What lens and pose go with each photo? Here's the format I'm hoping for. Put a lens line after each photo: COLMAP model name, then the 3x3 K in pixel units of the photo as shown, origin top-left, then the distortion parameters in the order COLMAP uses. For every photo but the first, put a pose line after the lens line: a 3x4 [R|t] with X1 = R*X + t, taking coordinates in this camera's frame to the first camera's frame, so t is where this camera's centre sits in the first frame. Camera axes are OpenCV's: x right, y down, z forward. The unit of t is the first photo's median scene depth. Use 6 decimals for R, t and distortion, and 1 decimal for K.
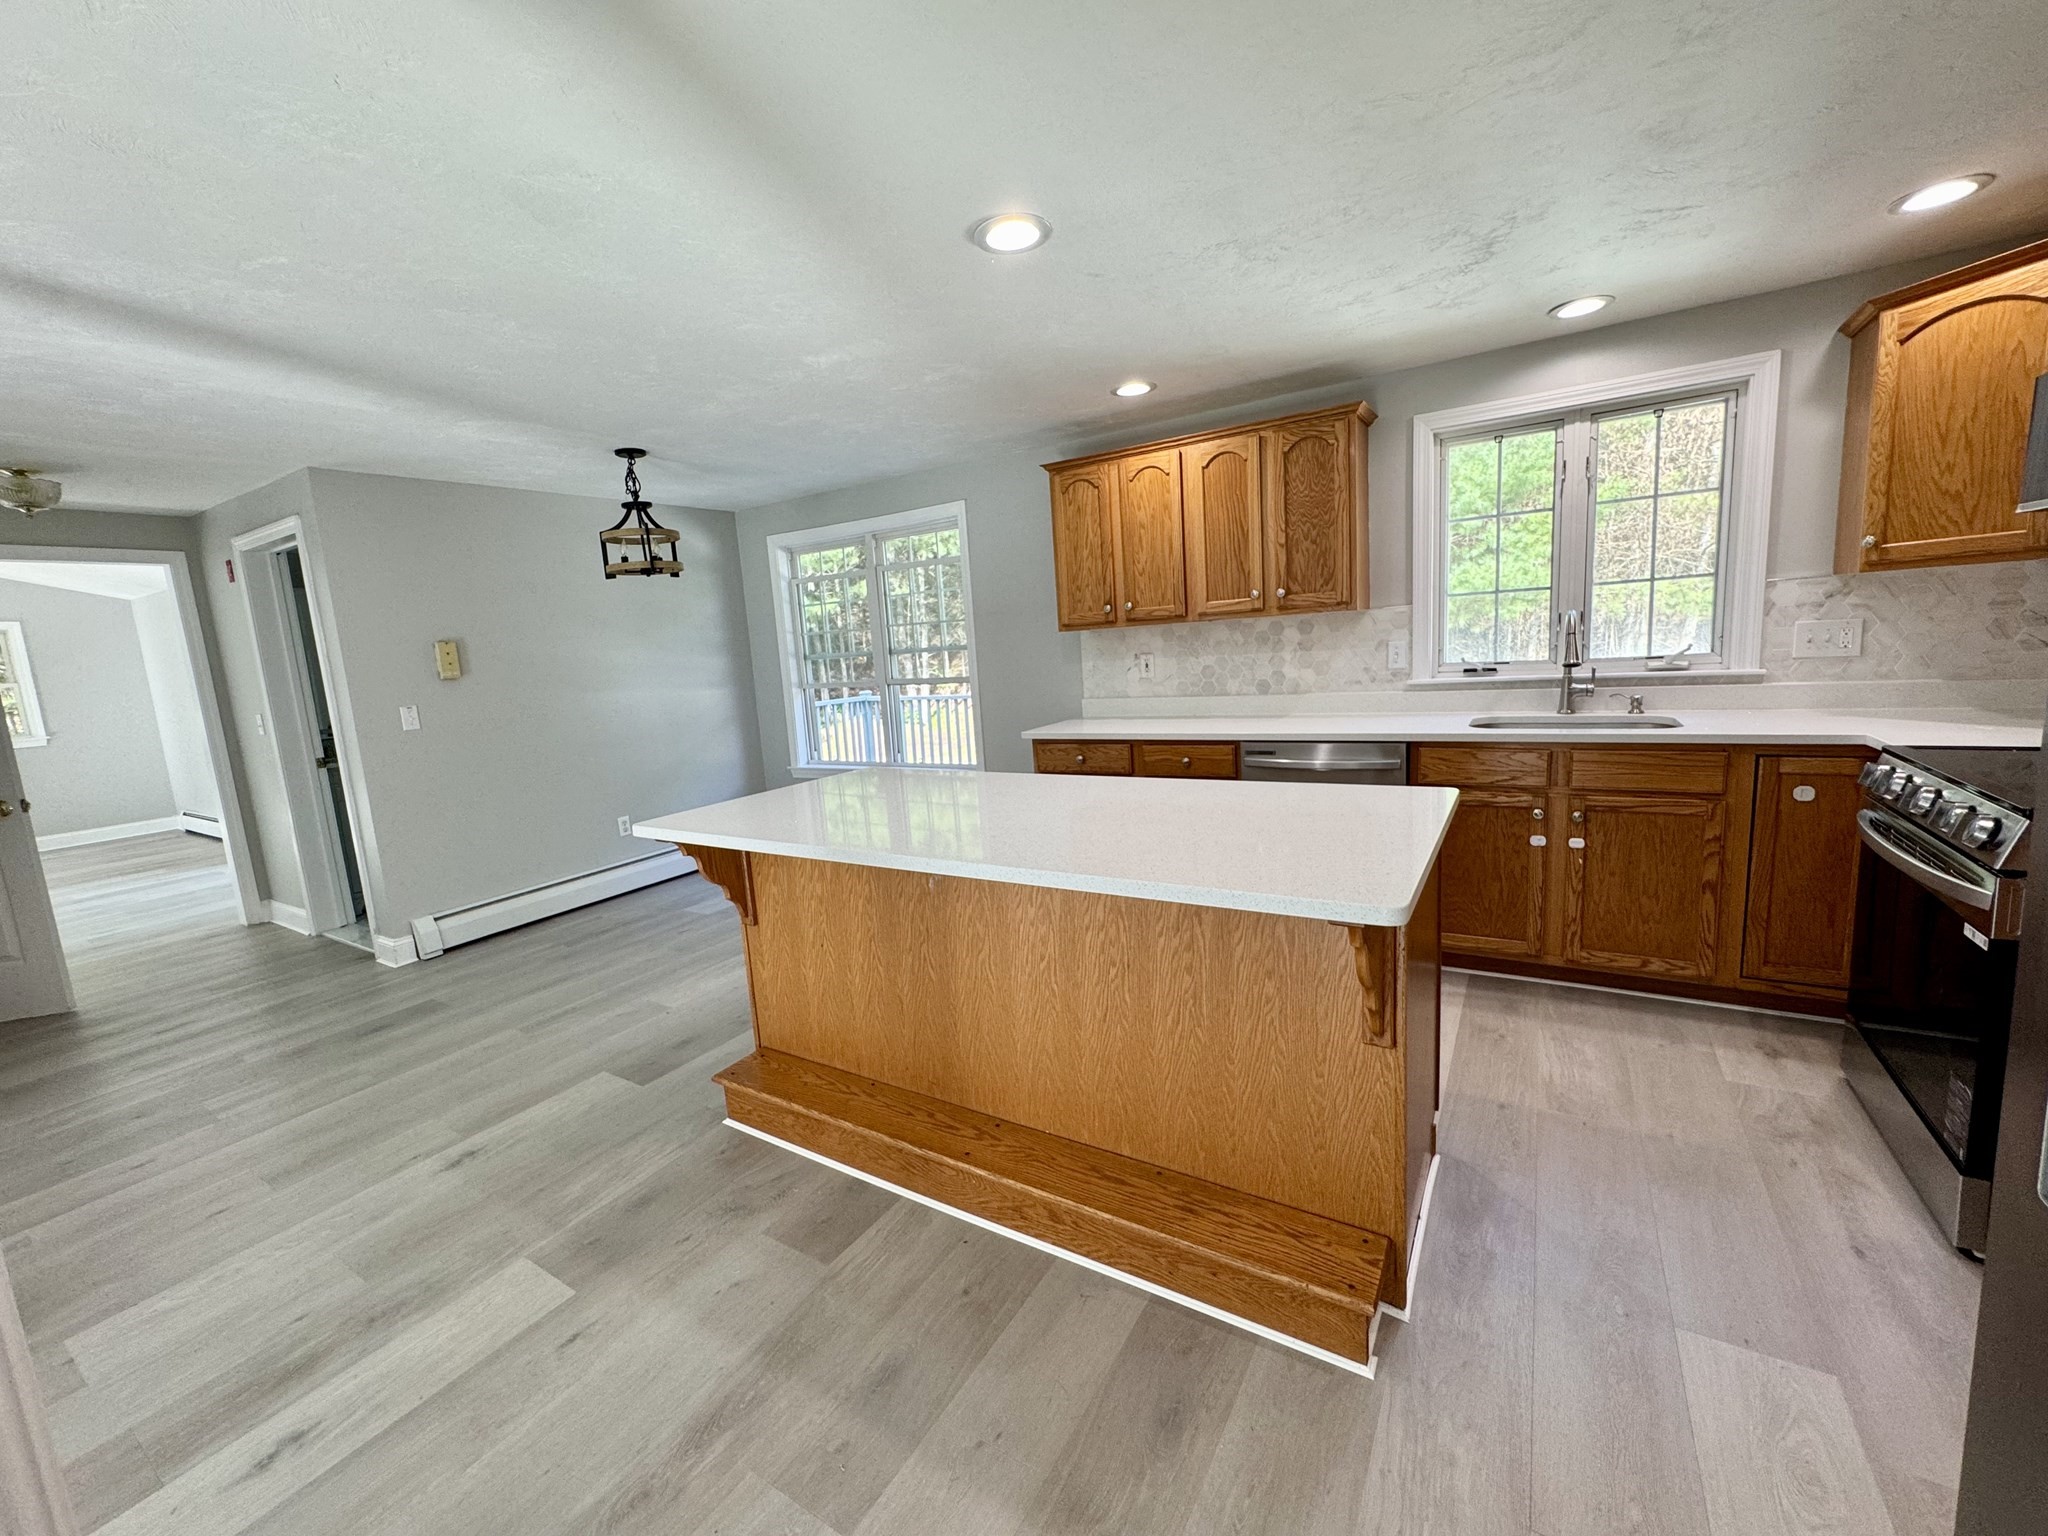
lens RADIAL K [[822.7, 0, 1024.0], [0, 822.7, 768.0], [0, 0, 1]] dist [-0.000718, -0.000154]
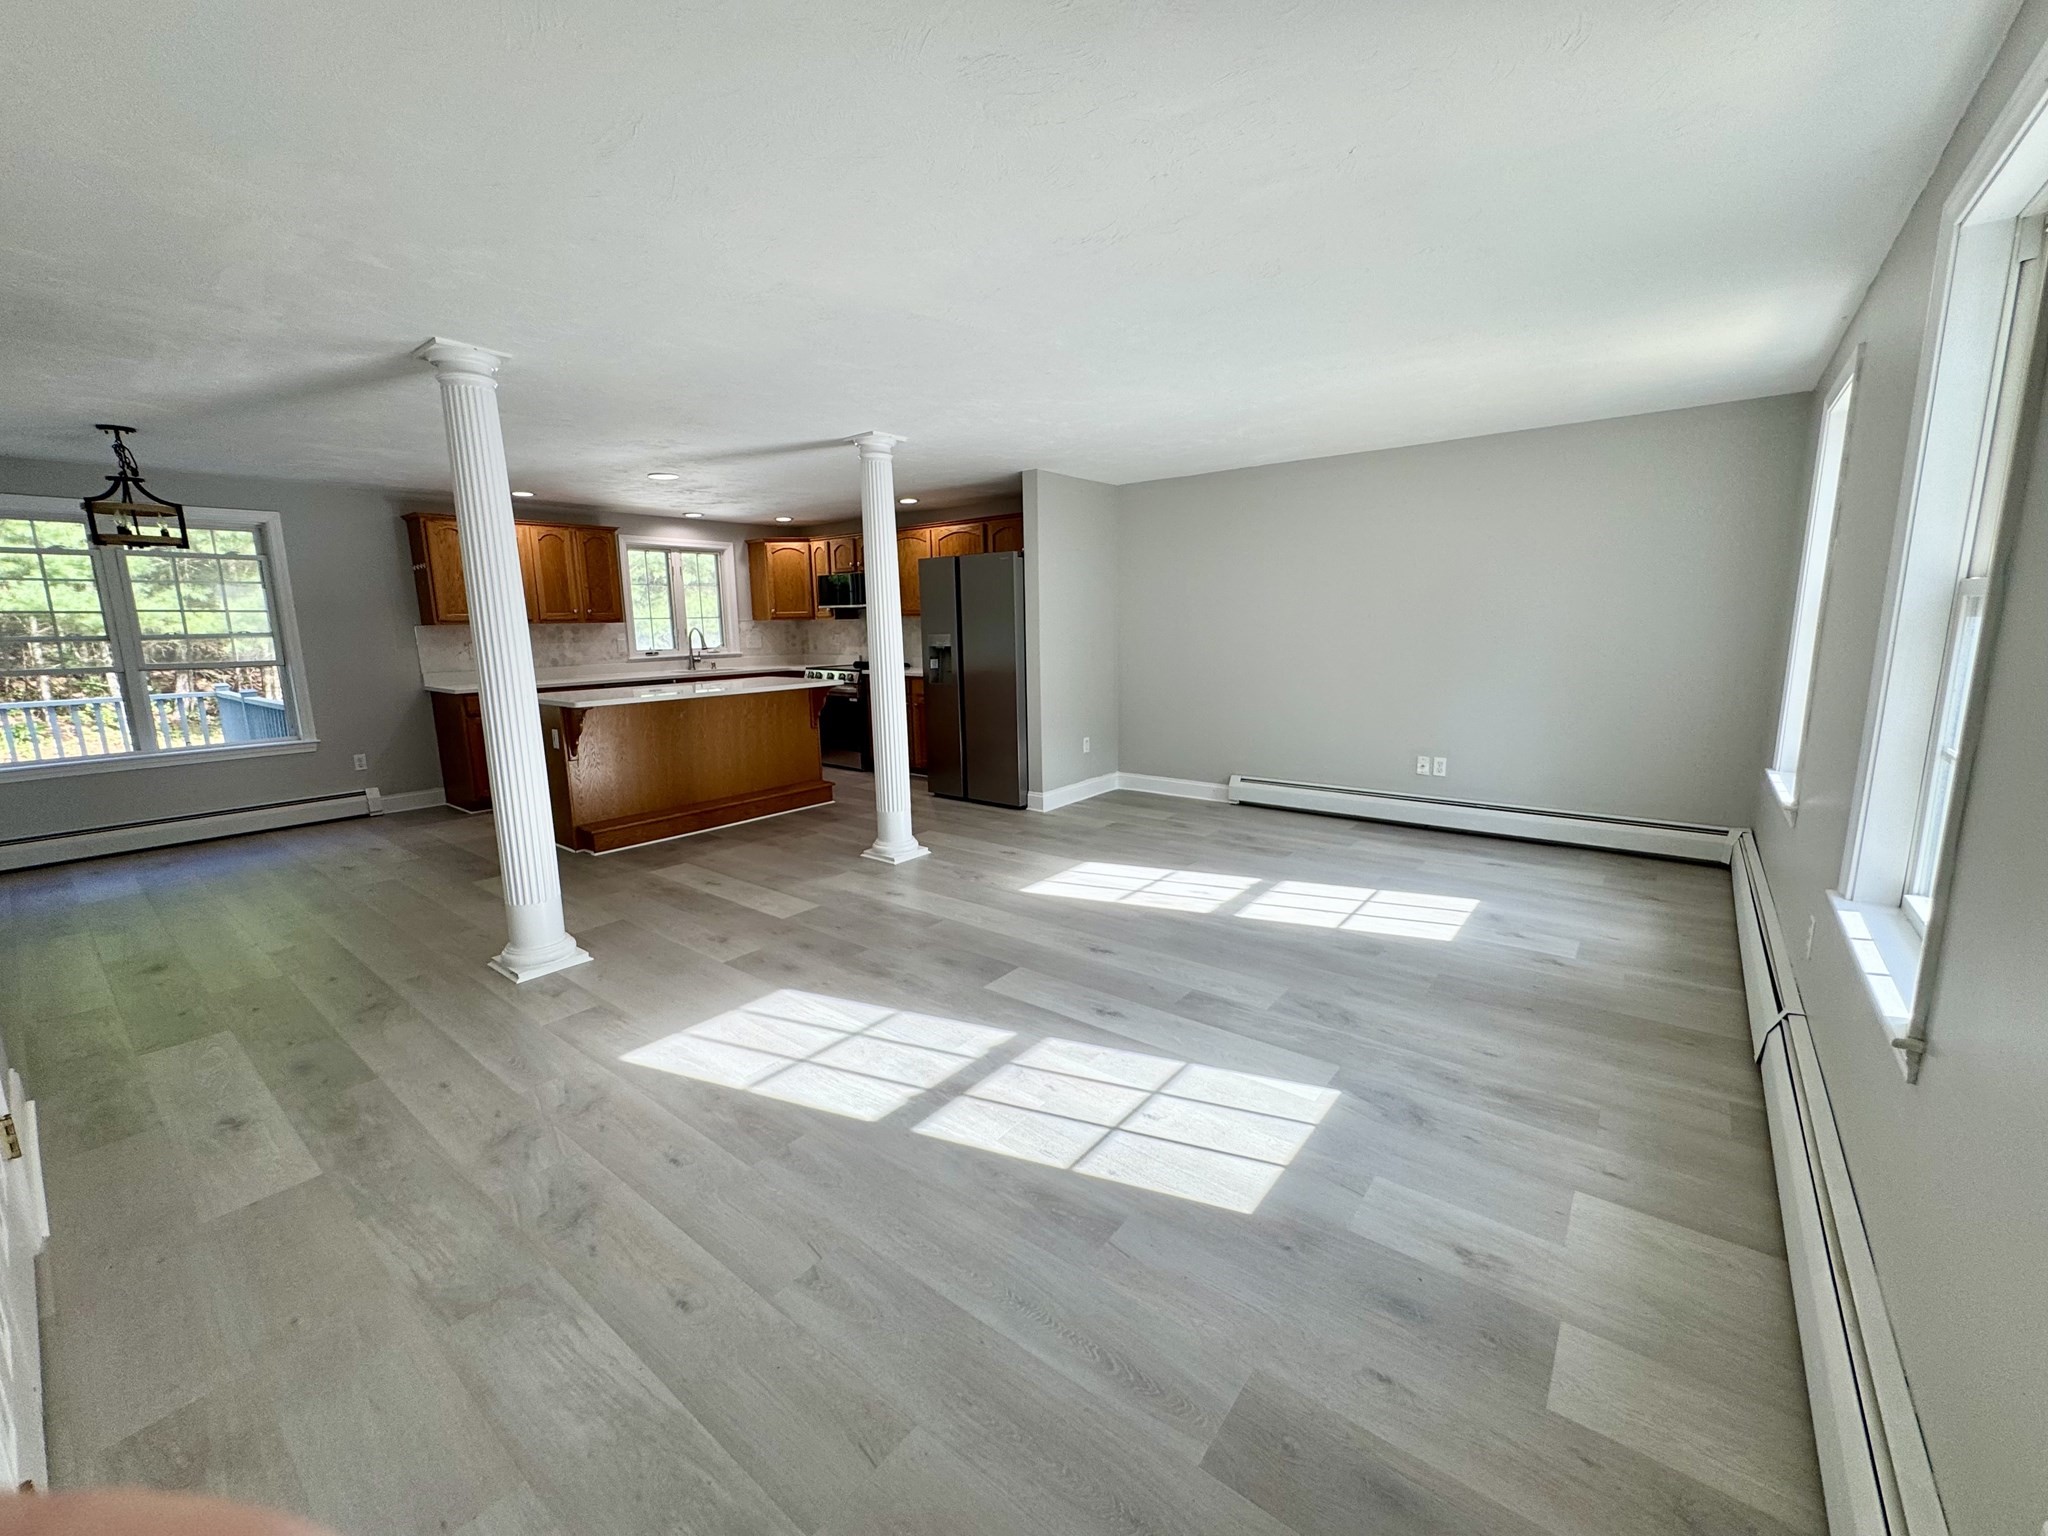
lens RADIAL K [[822.7, 0, 1024.0], [0, 822.7, 768.0], [0, 0, 1]] dist [-0.000718, -0.000154]
pose [[0.116390, -0.112147, 0.986852, -1.644709], [0.161081, 0.982581, 0.092664, 0.149644], [-0.980054, 0.148178, 0.132427, -0.245130]]
